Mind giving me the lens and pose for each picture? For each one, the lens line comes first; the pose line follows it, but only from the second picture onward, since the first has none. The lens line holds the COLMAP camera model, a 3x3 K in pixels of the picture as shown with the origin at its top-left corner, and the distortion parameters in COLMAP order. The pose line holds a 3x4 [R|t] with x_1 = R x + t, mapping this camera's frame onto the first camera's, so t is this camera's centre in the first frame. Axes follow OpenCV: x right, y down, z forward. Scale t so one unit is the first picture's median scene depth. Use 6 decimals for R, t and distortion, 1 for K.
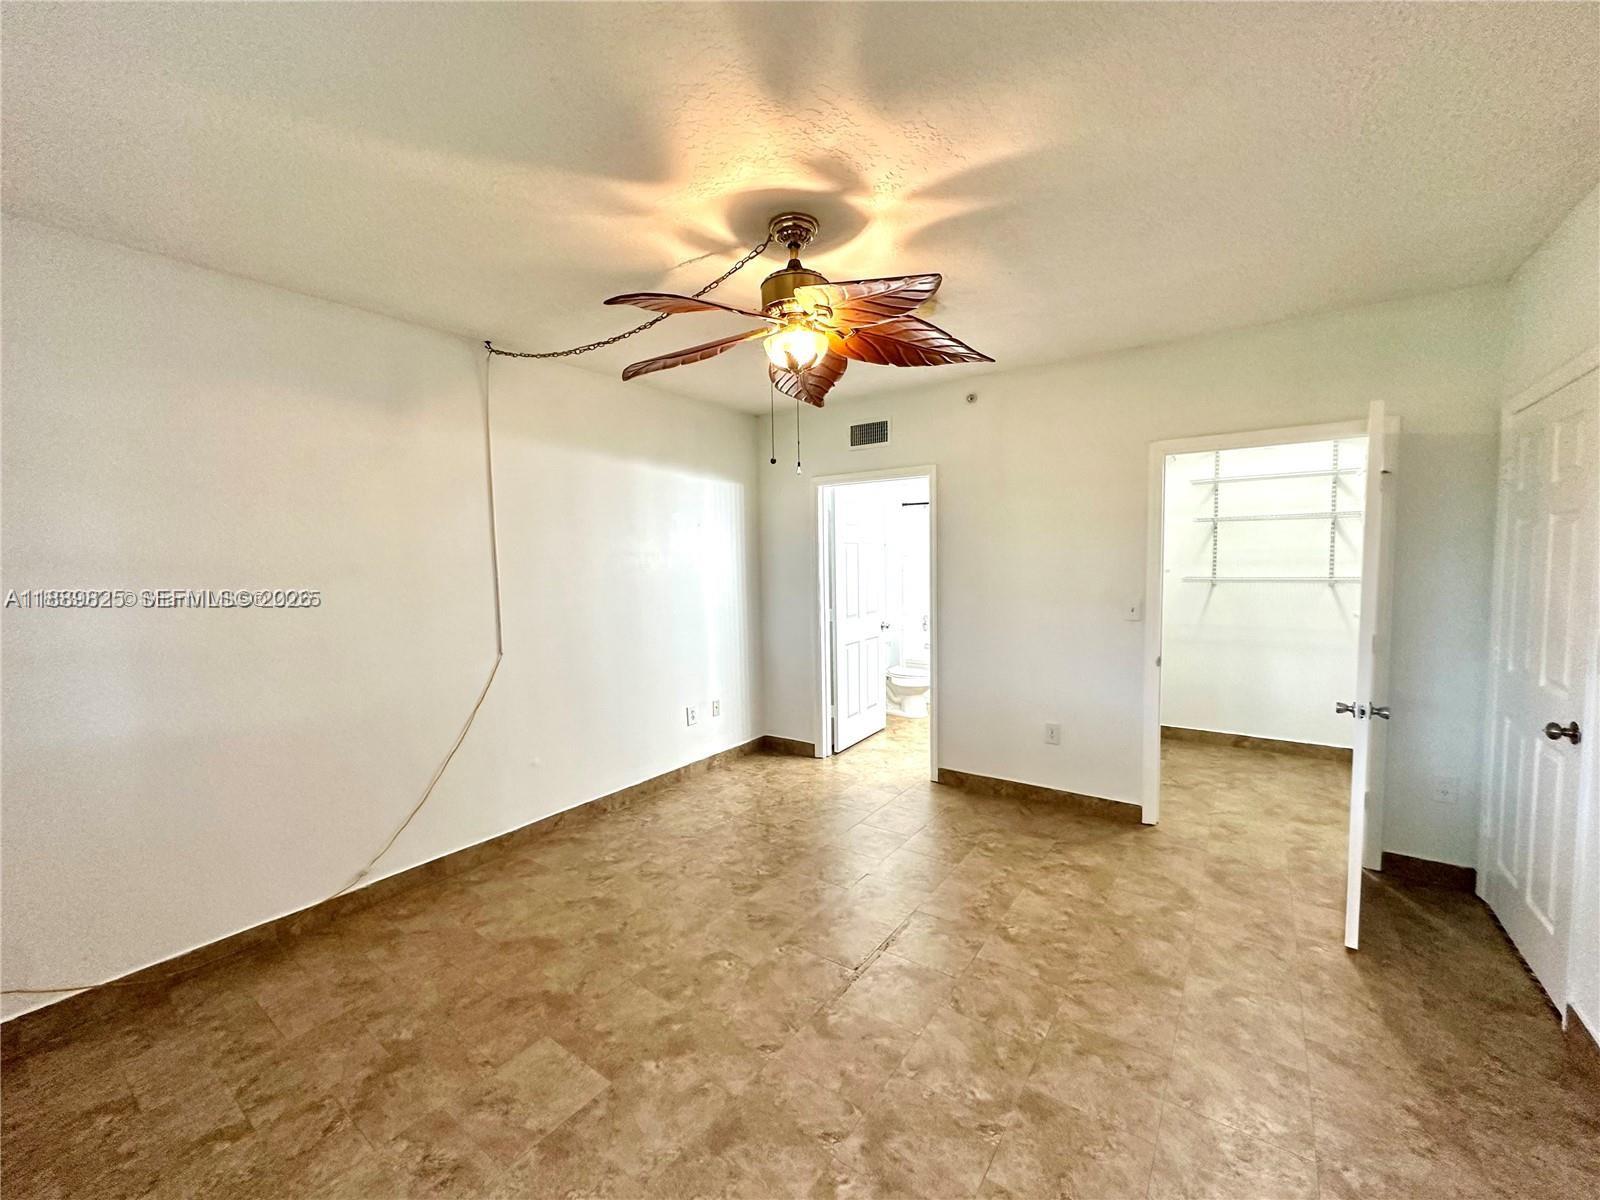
lens RADIAL K [[639.6, 0, 800.1], [0, 639.6, 601.0], [0, 0, 1]] dist [-0.004549, 0.000658]
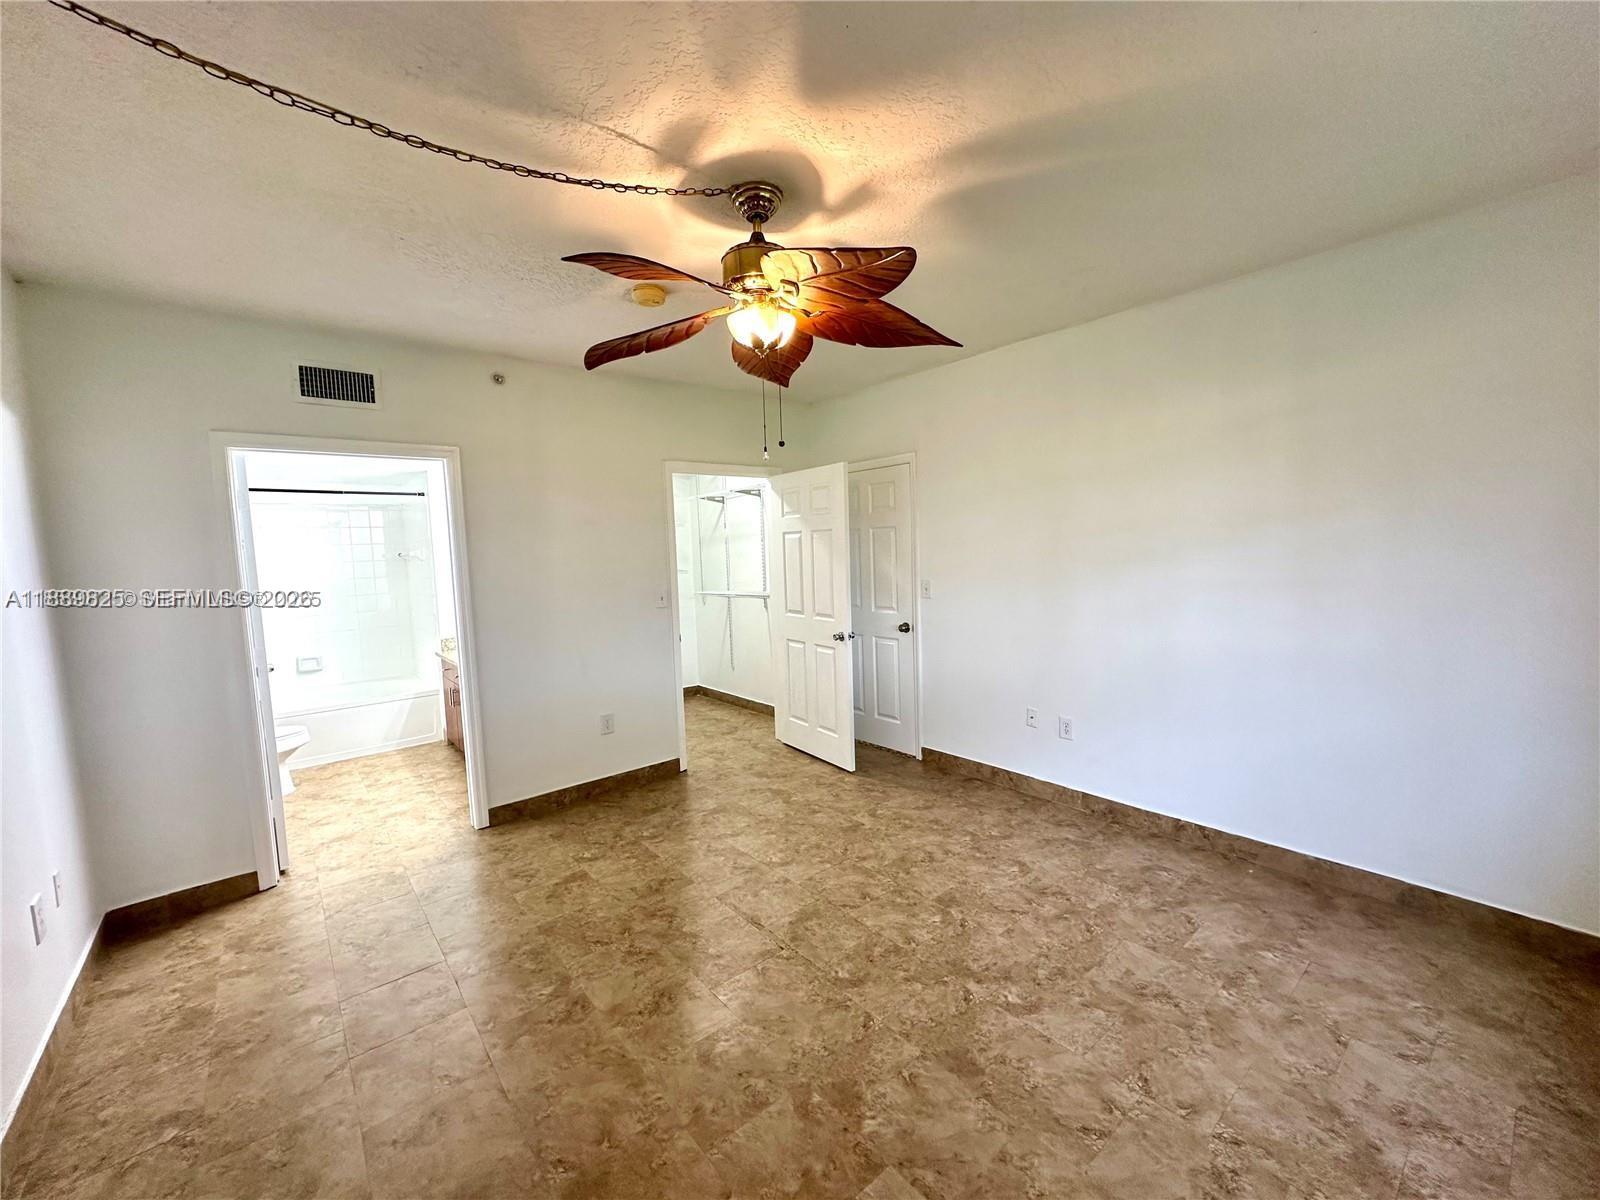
lens RADIAL K [[639.6, 0, 800.1], [0, 639.6, 601.0], [0, 0, 1]] dist [-0.004549, 0.000658]
pose [[0.246028, -0.075390, 0.966326, -0.809443], [0.095246, 0.994026, 0.053301, -0.029396], [-0.964572, 0.078926, 0.251738, 0.632477]]
